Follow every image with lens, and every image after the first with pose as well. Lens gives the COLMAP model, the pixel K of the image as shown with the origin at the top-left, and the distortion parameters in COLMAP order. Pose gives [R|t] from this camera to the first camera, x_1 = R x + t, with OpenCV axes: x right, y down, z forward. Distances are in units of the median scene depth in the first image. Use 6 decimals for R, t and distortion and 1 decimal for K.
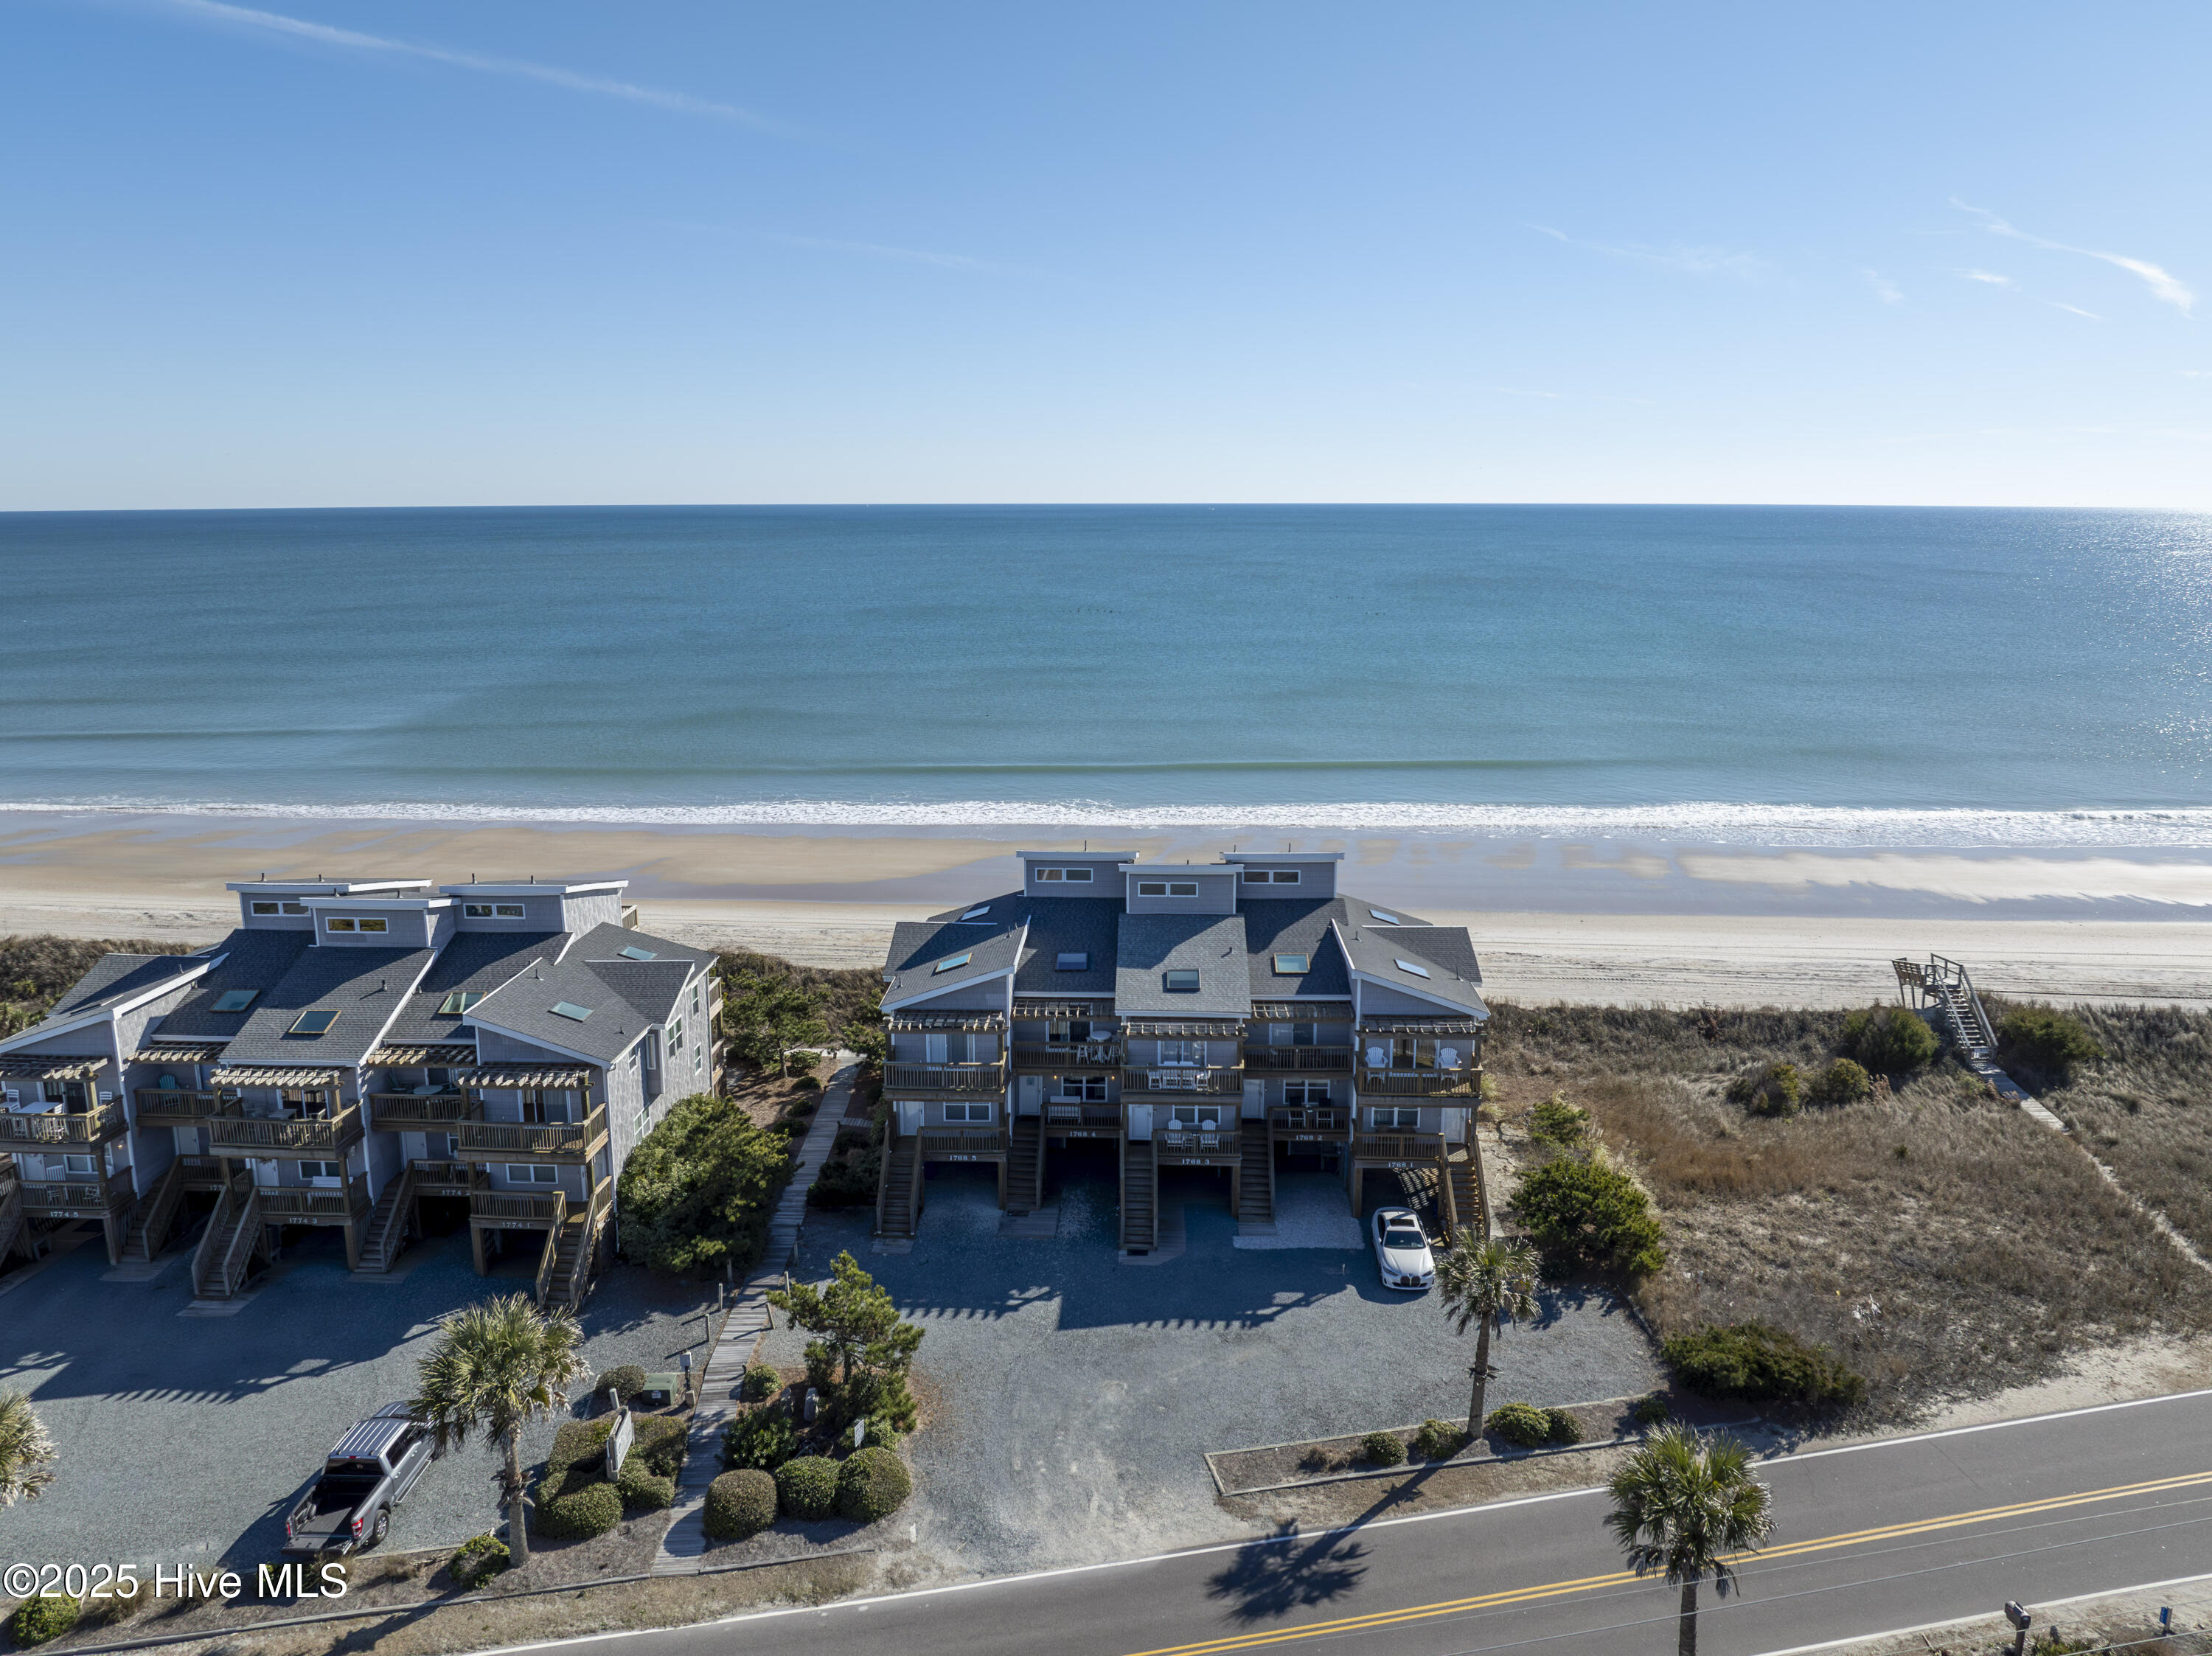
lens RADIAL K [[1574.3, 0, 1106.0], [0, 1574.3, 828.0], [0, 0, 1]] dist [-0.035622, 0.002743]
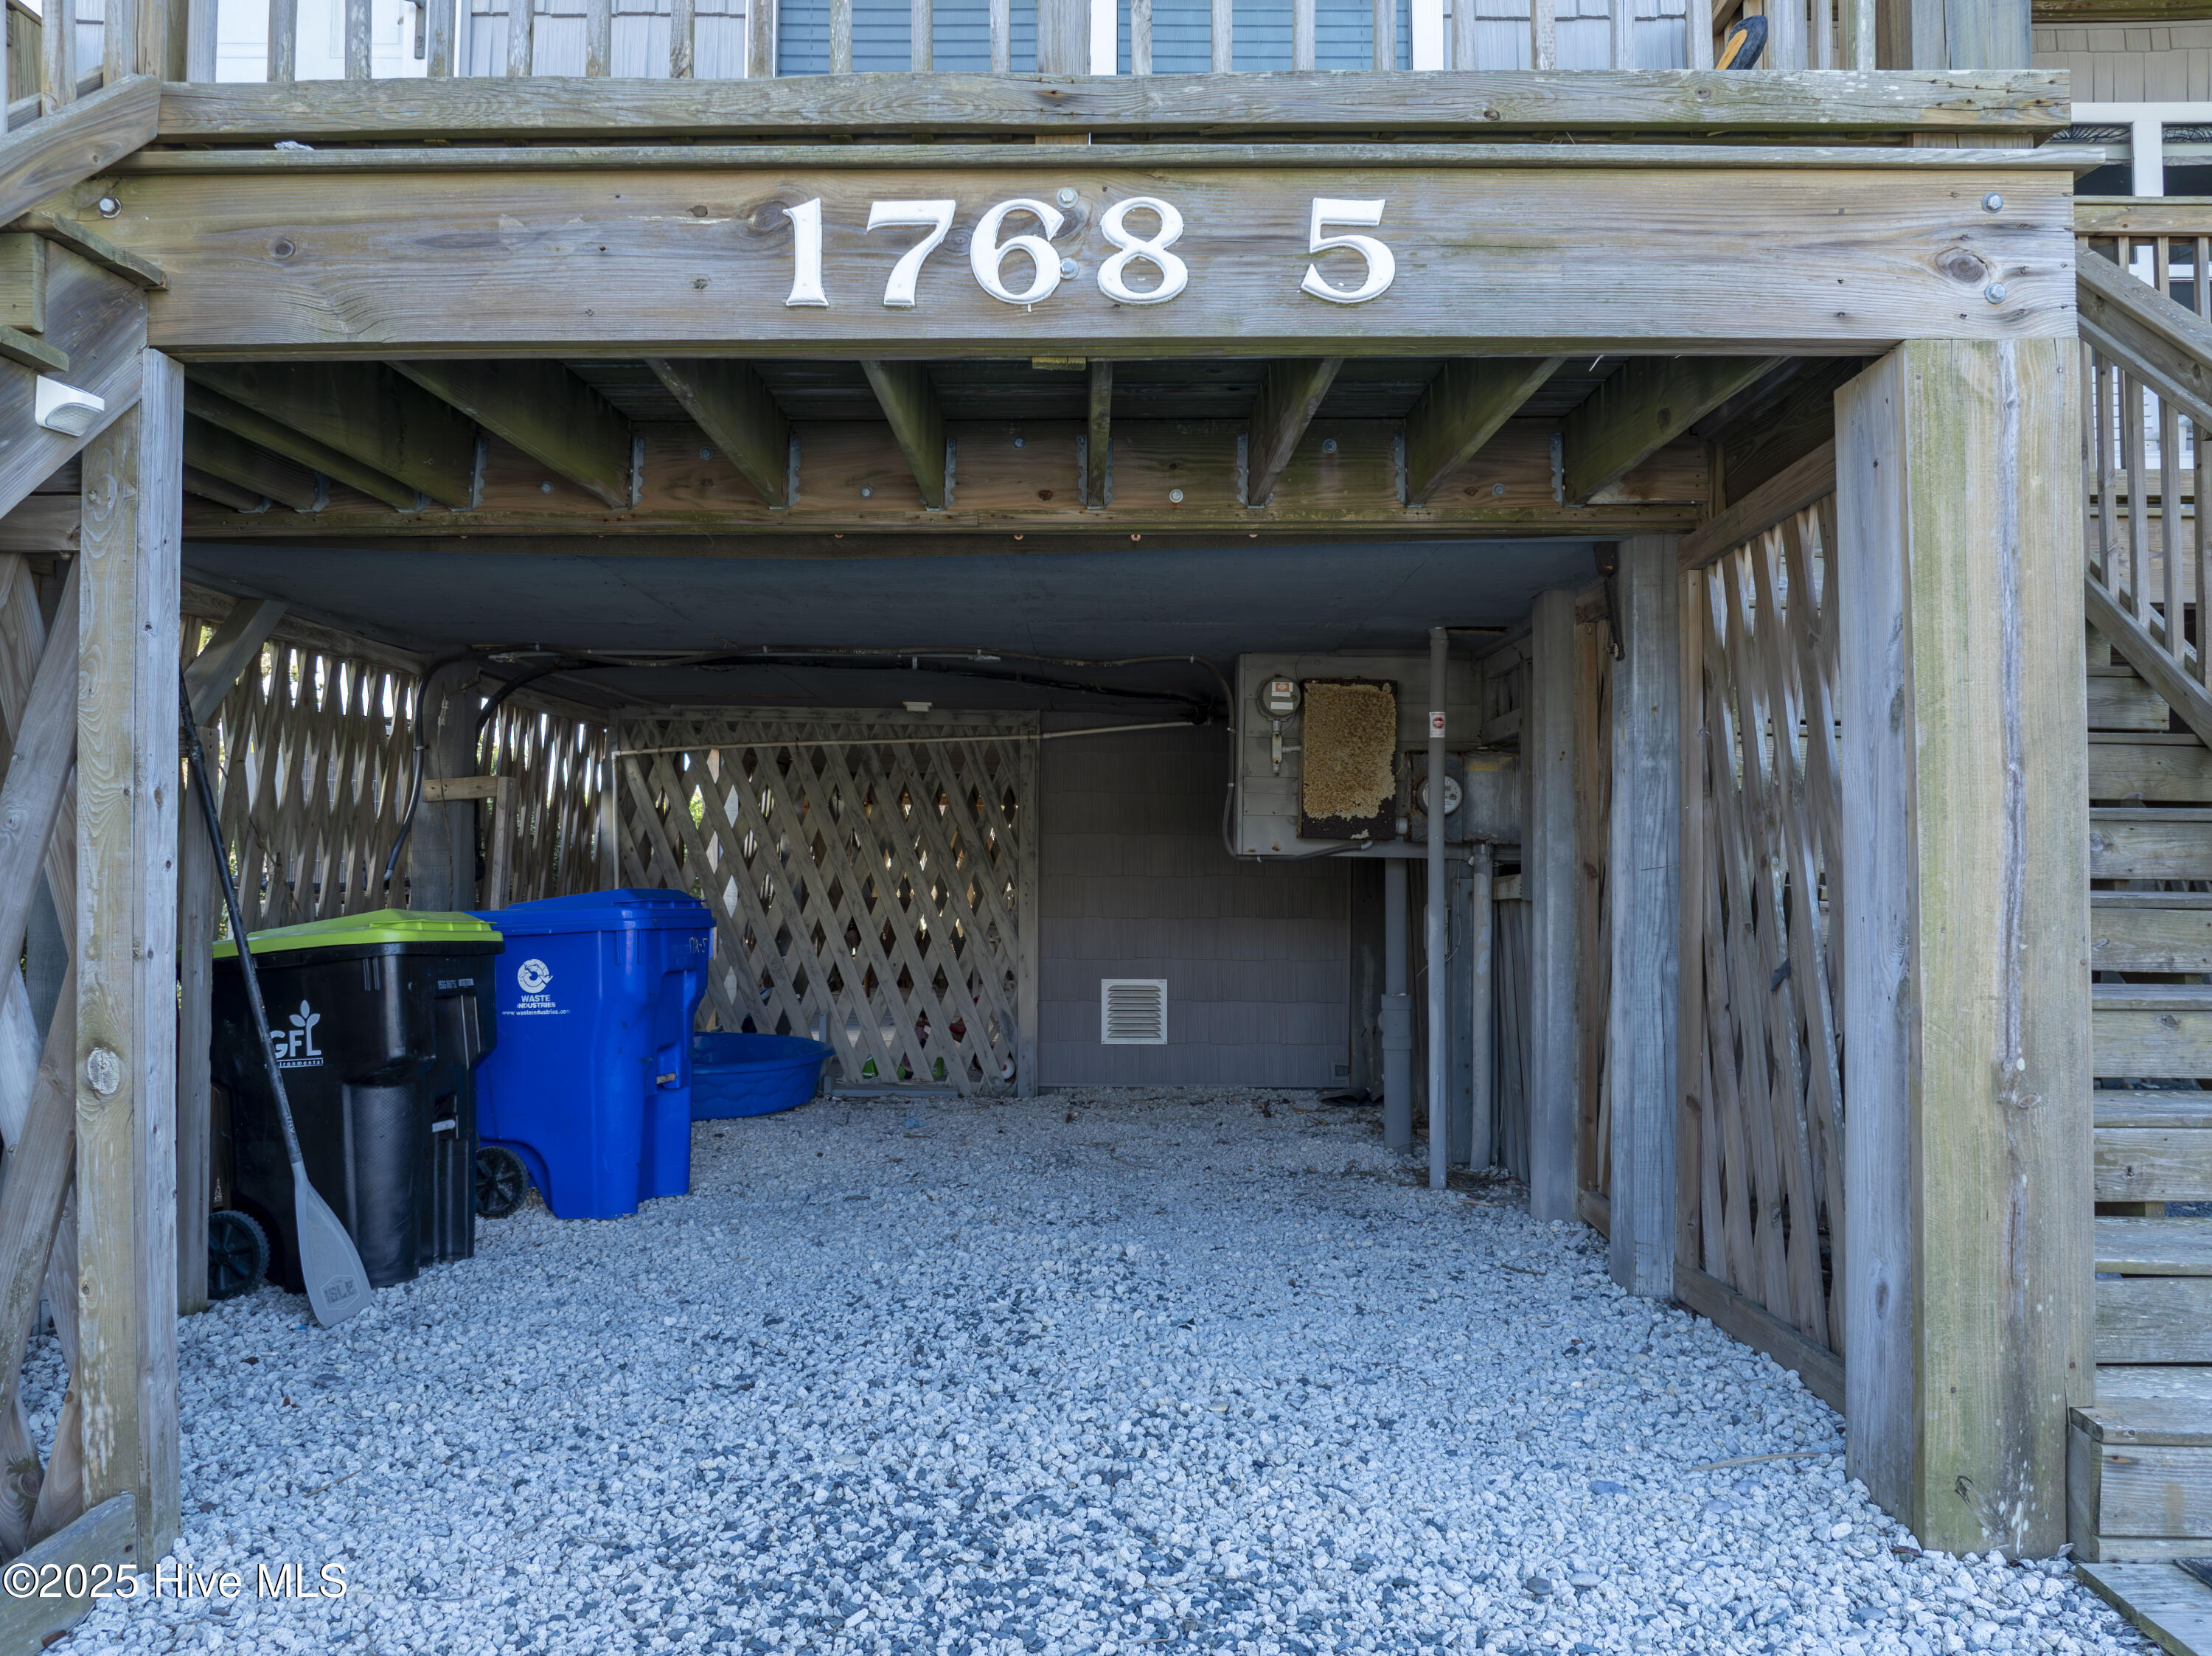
lens RADIAL K [[1565.6, 0, 1110.8], [0, 1565.6, 821.0], [0, 0, 1]] dist [-0.037639, -0.000390]
pose [[0.999145, 0.002787, 0.041239, -0.095912], [0.006773, 0.973201, -0.229858, 0.244733], [-0.040774, 0.229941, 0.972350, 1.002727]]
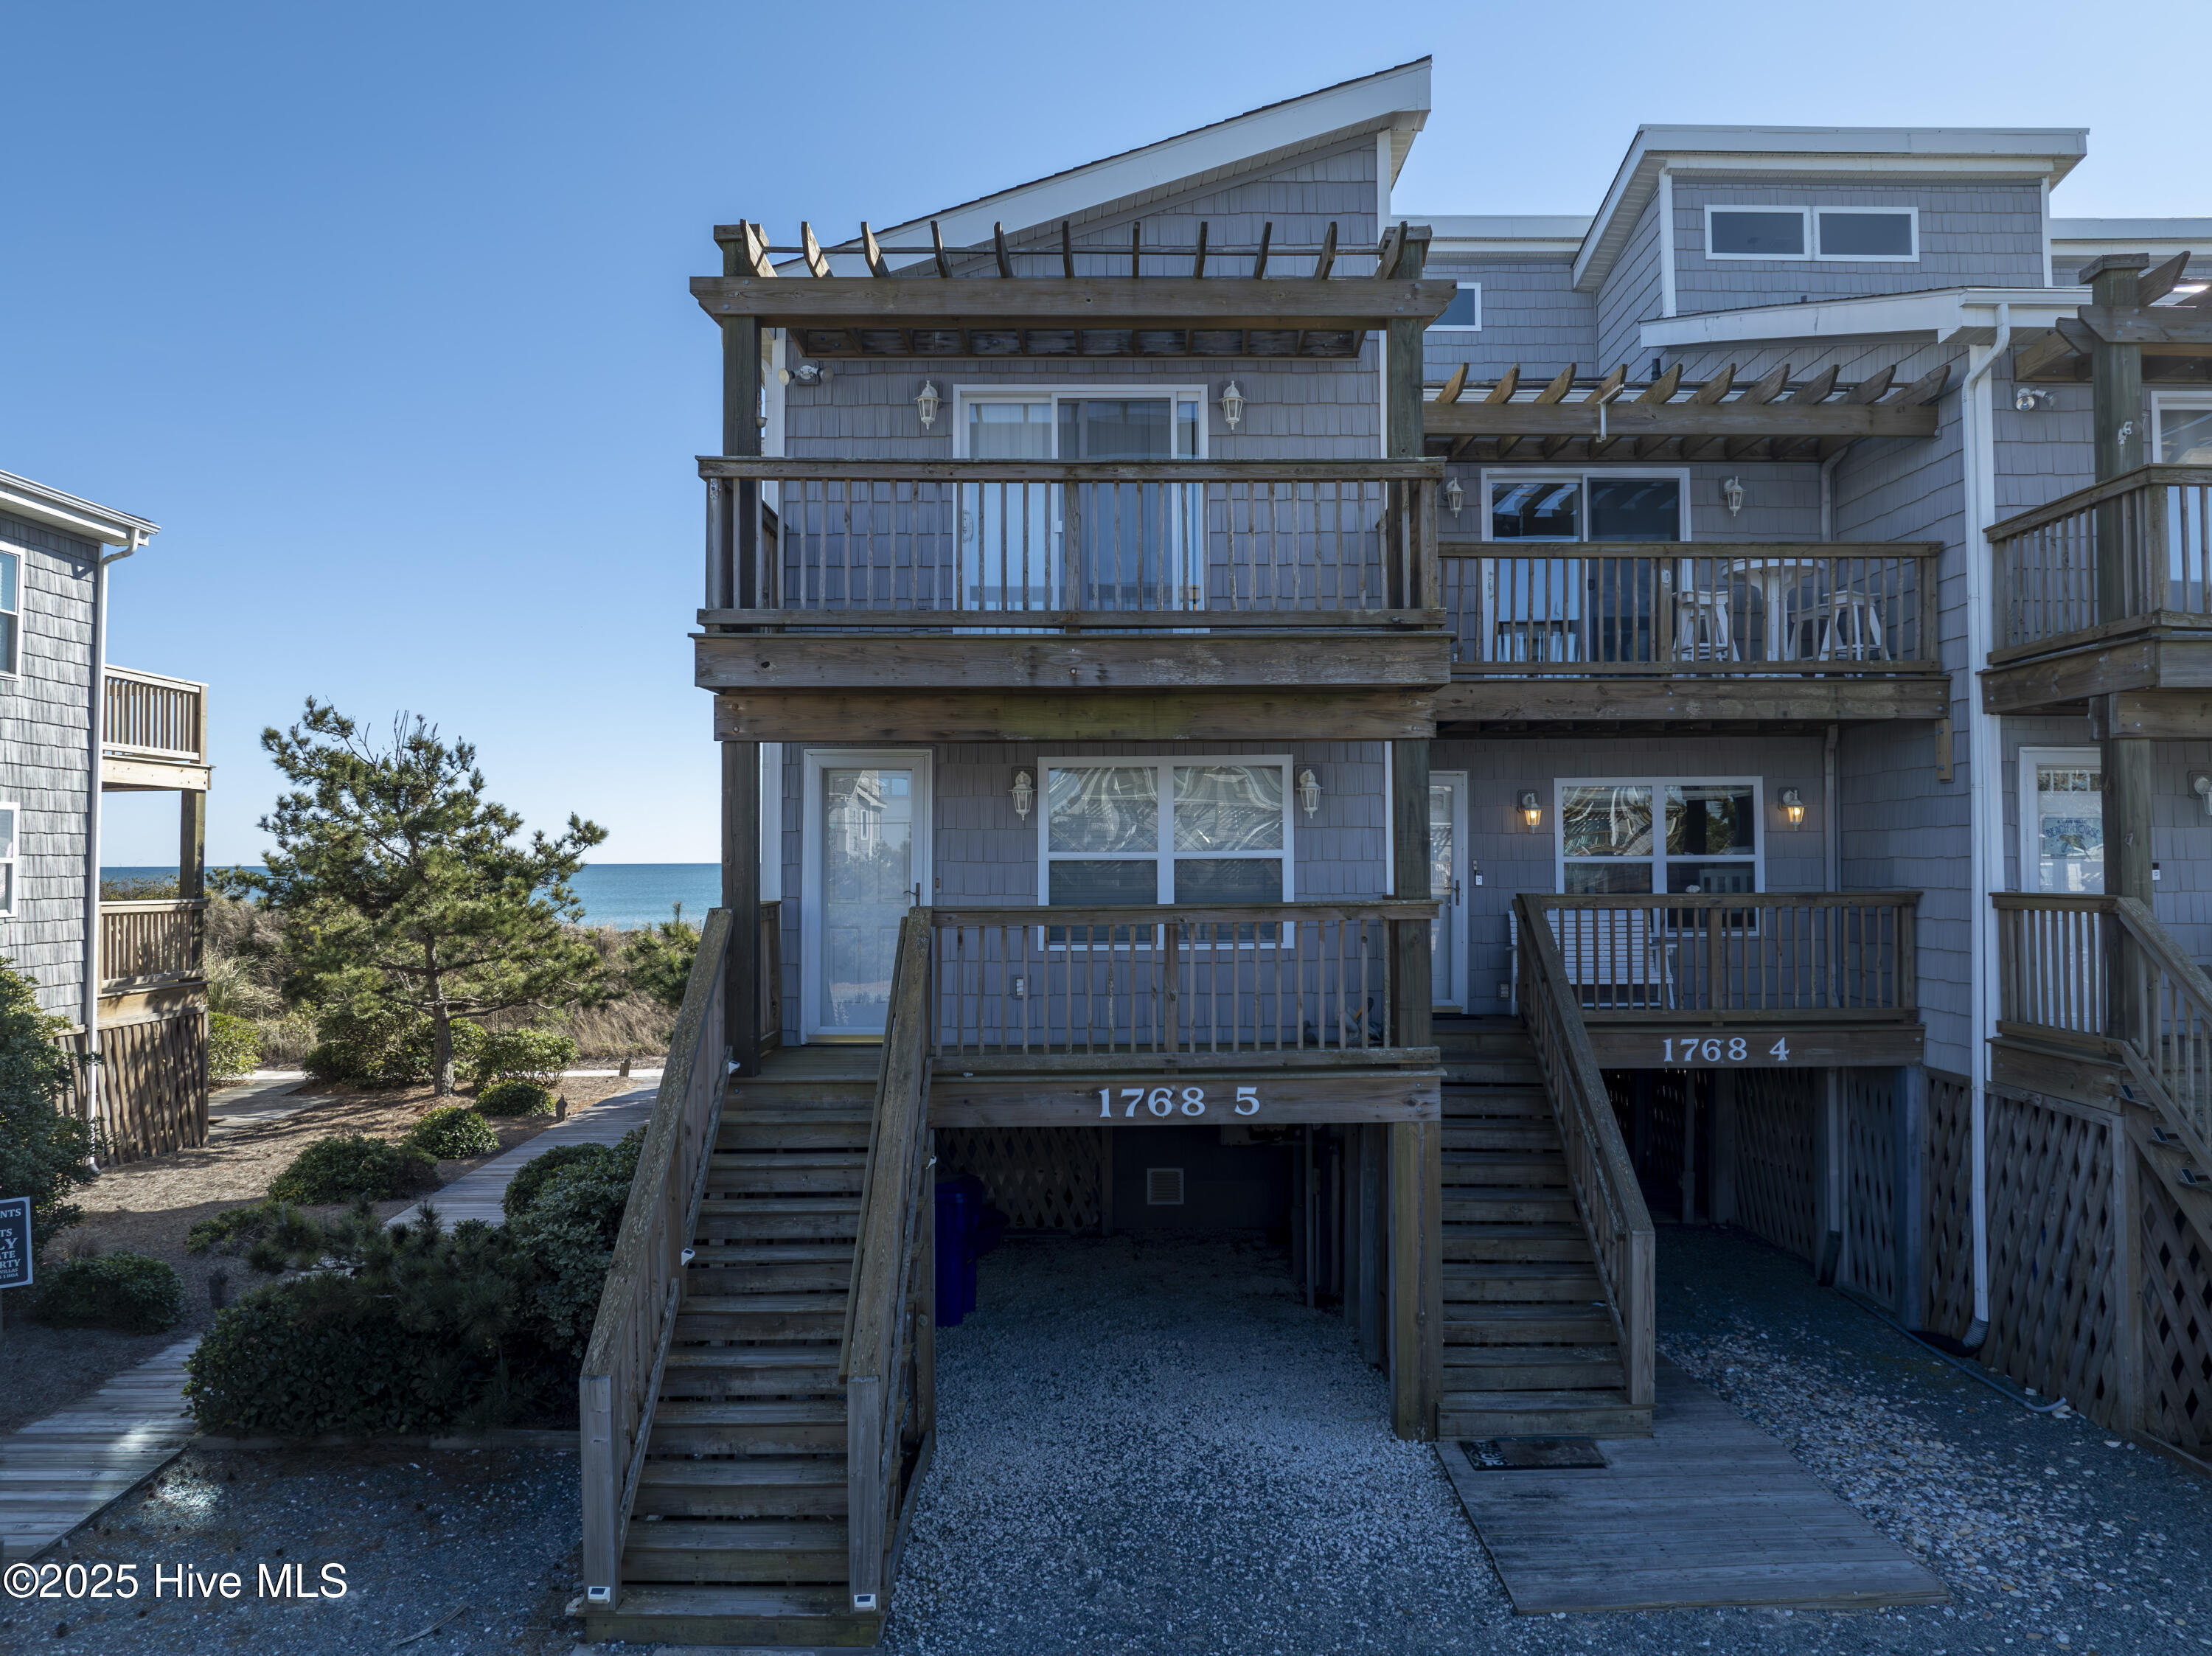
lens RADIAL K [[1565.6, 0, 1110.8], [0, 1565.6, 821.0], [0, 0, 1]] dist [-0.037639, -0.000390]
pose [[0.998850, -0.002805, 0.047861, -0.110134], [0.013810, 0.972809, -0.231196, 0.228267], [-0.045911, 0.231592, 0.971729, 0.871010]]
